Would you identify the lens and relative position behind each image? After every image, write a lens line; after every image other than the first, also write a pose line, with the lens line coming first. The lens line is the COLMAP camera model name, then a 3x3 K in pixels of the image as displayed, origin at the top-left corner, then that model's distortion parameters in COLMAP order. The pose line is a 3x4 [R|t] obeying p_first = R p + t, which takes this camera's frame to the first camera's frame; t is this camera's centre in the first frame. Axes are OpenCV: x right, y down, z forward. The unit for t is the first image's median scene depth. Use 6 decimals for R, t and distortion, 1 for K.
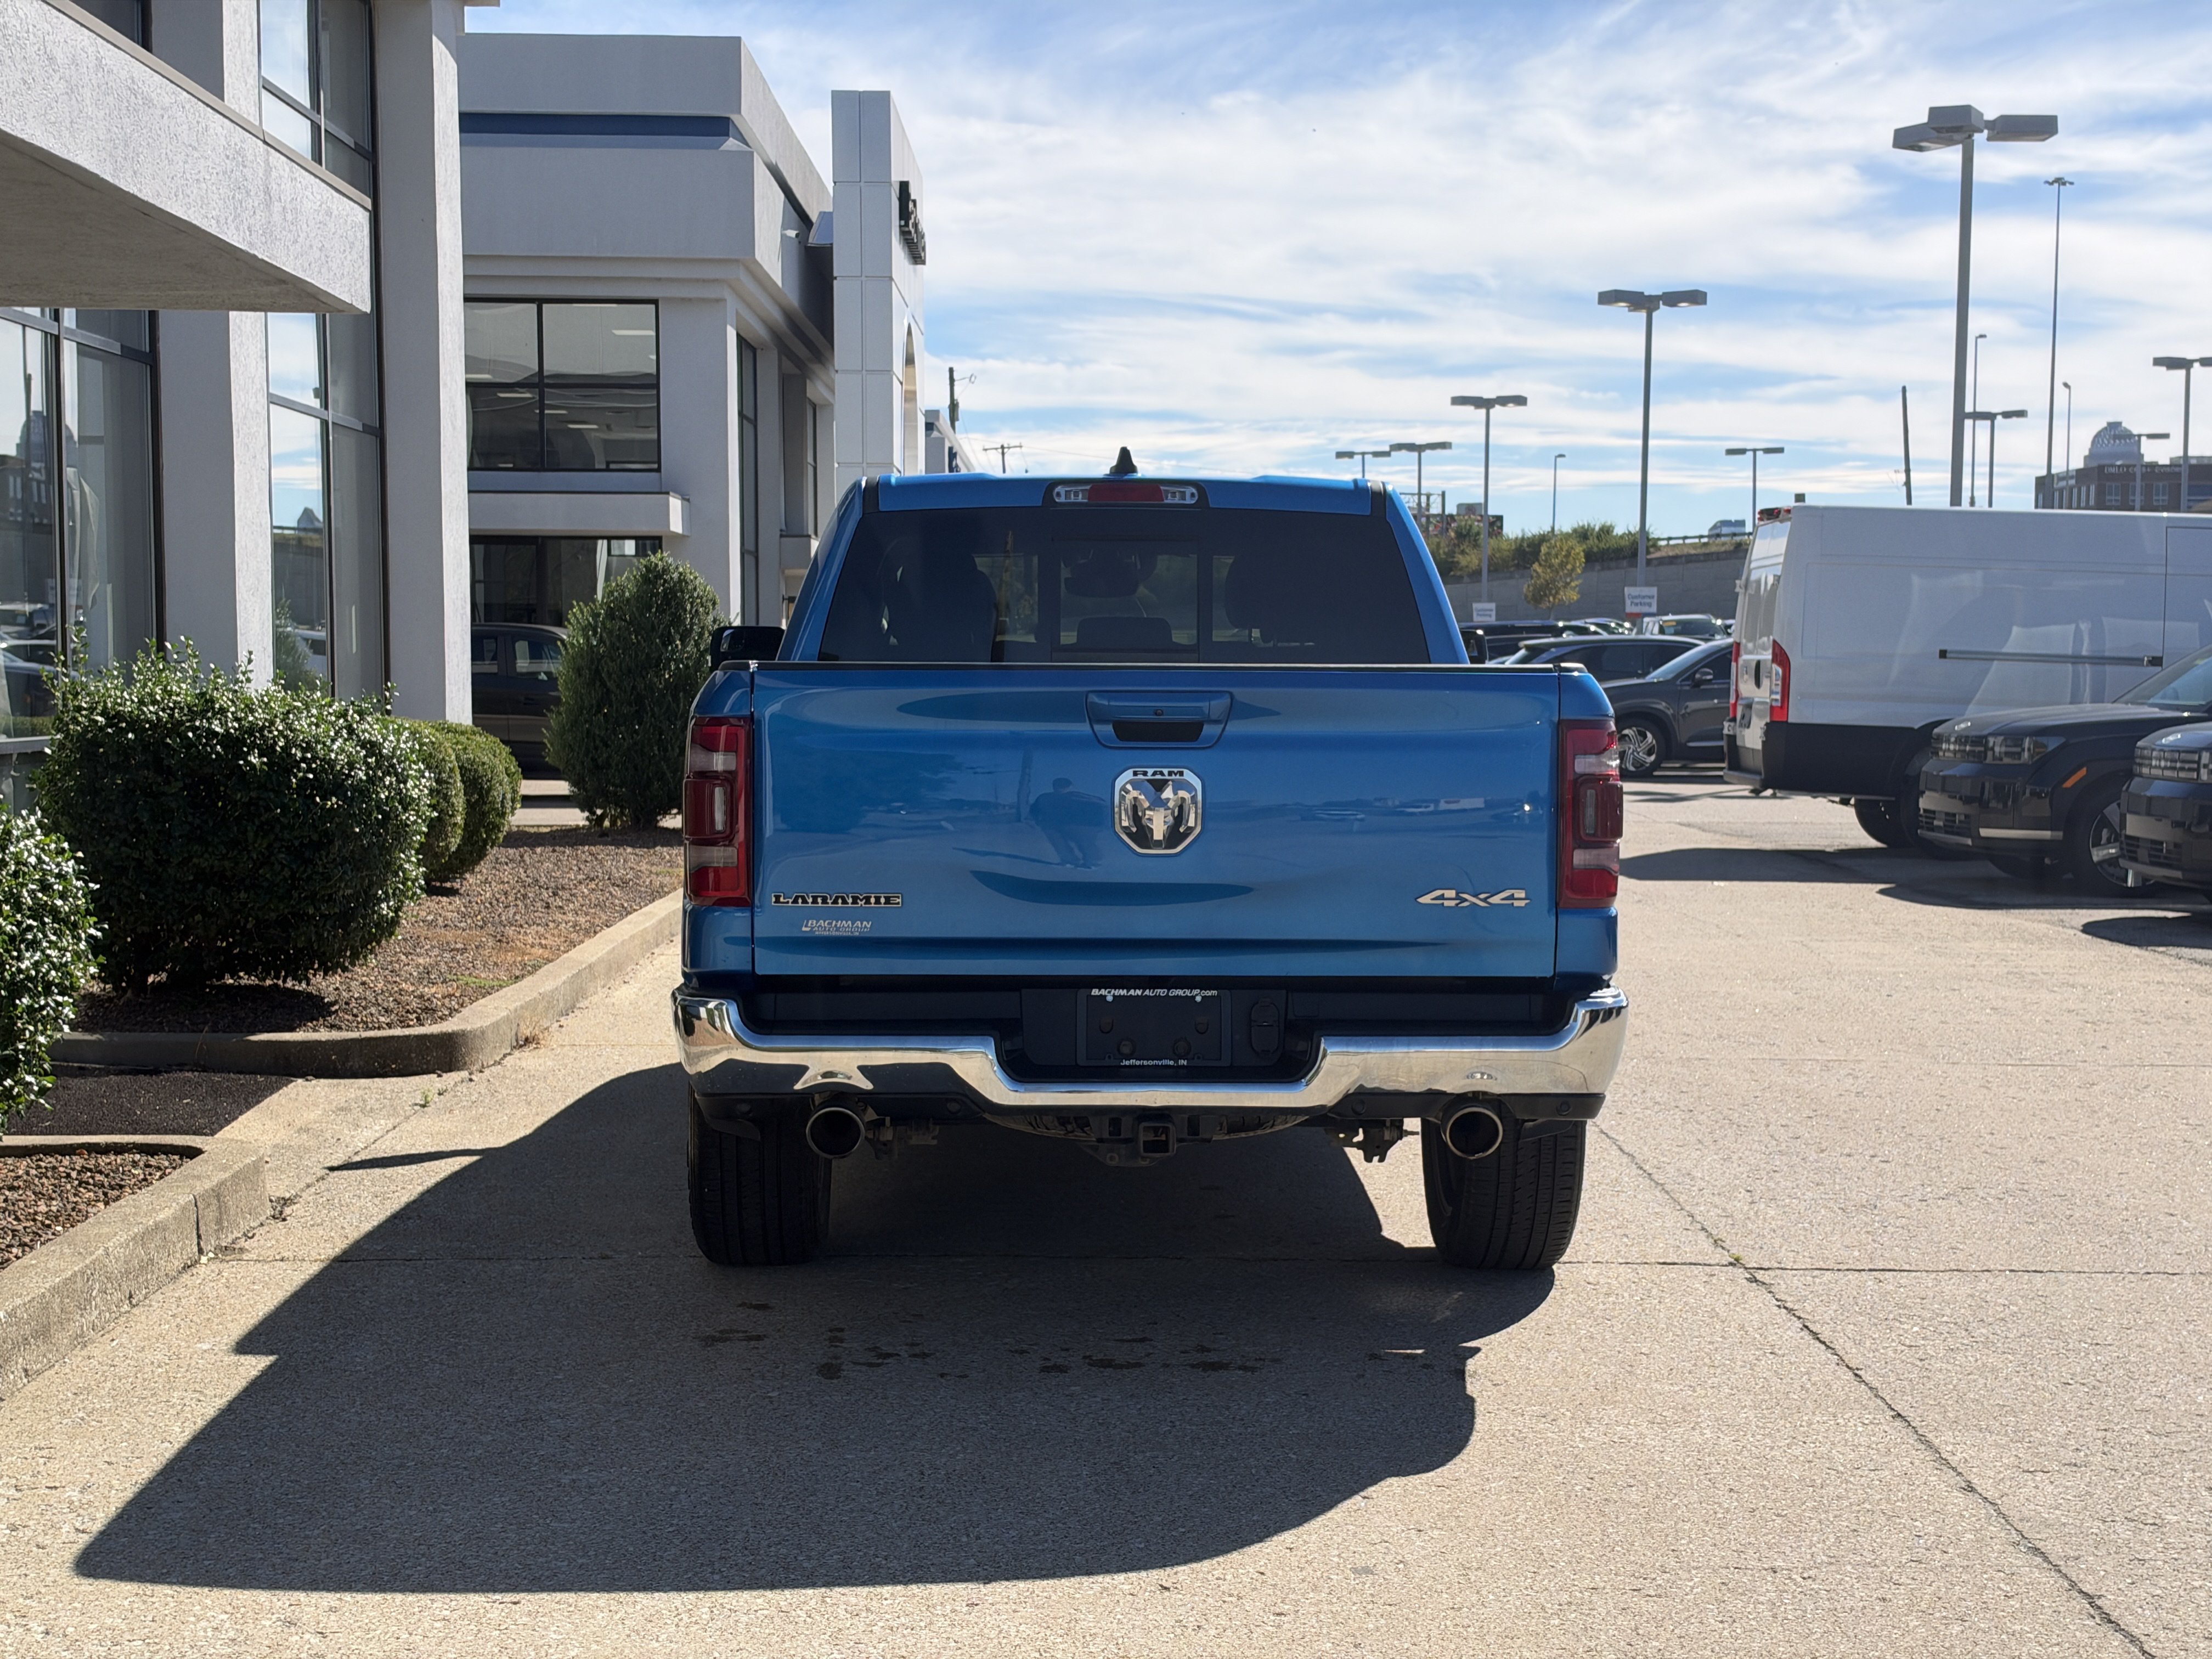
lens RADIAL K [[3134.9, 0, 1115.2], [0, 3134.9, 868.1], [0, 0, 1]] dist [0.149732, 0.000000]
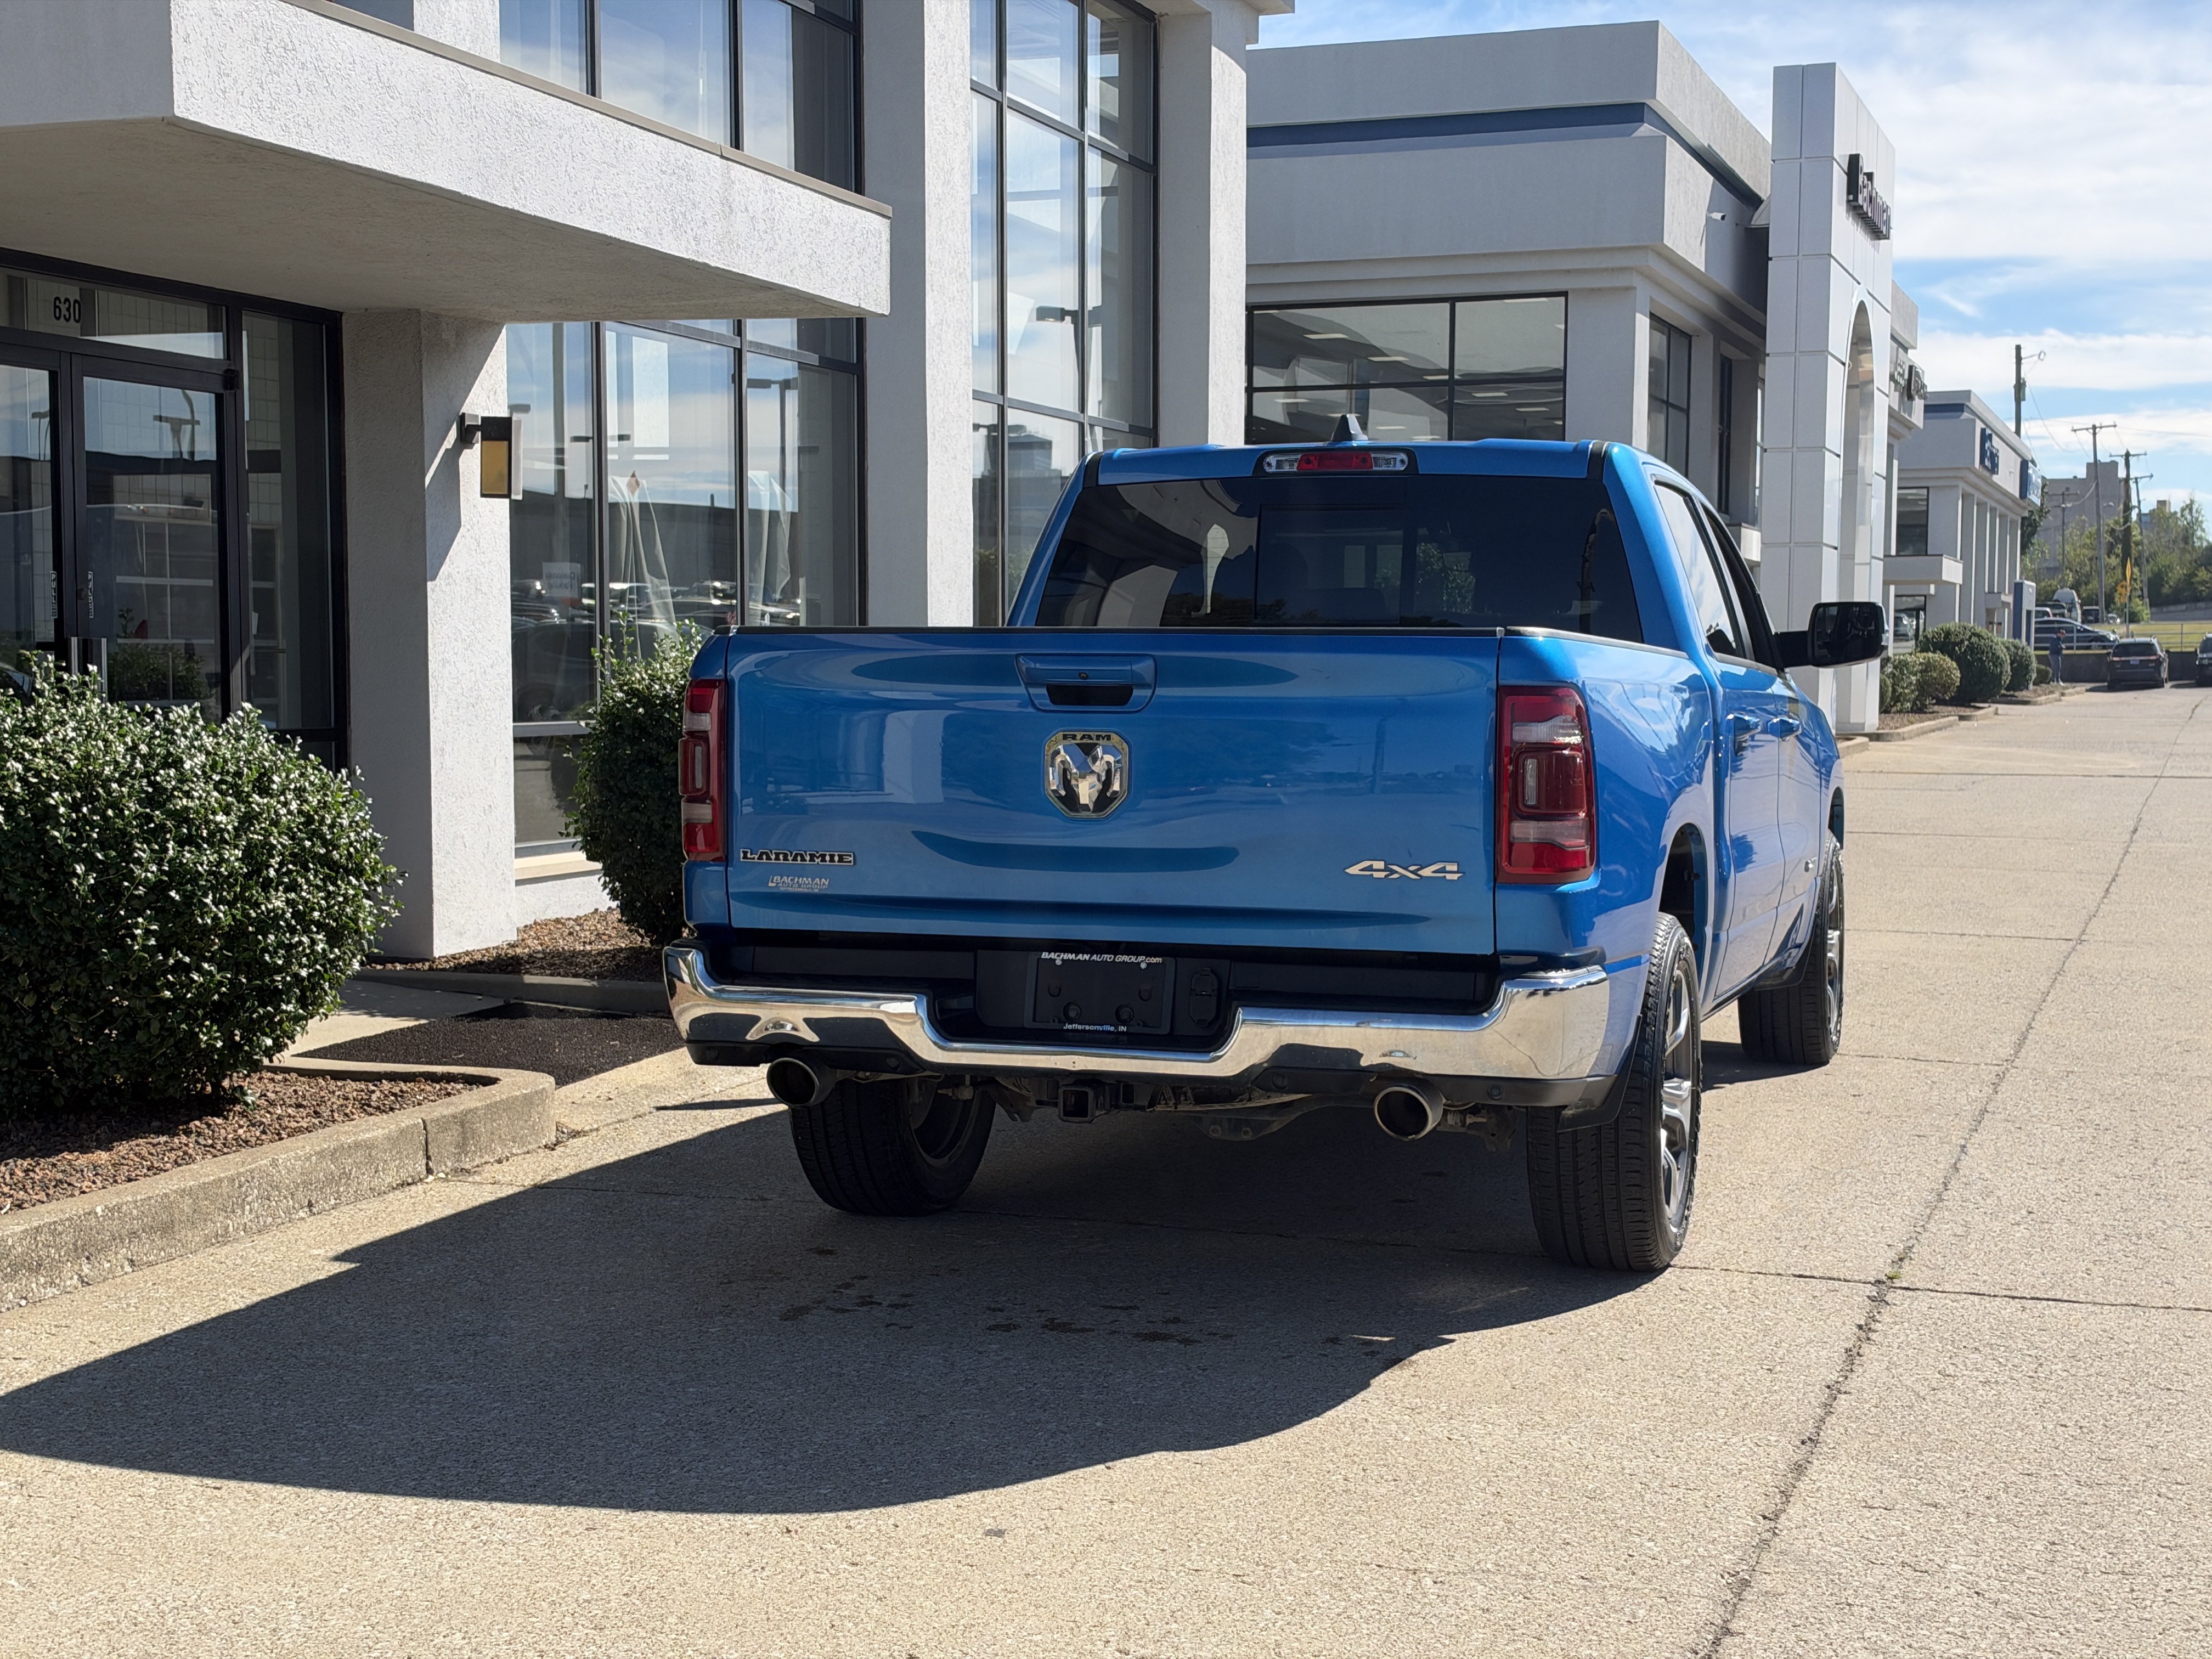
lens RADIAL K [[3134.9, 0, 1103.2], [0, 3134.9, 868.7], [0, 0, 1]] dist [0.149732, 0.000000]
pose [[0.940682, 0.023254, -0.338492, 0.268499], [-0.022981, 0.999724, 0.004816, 0.005047], [0.338511, 0.003249, 0.940957, 0.048107]]
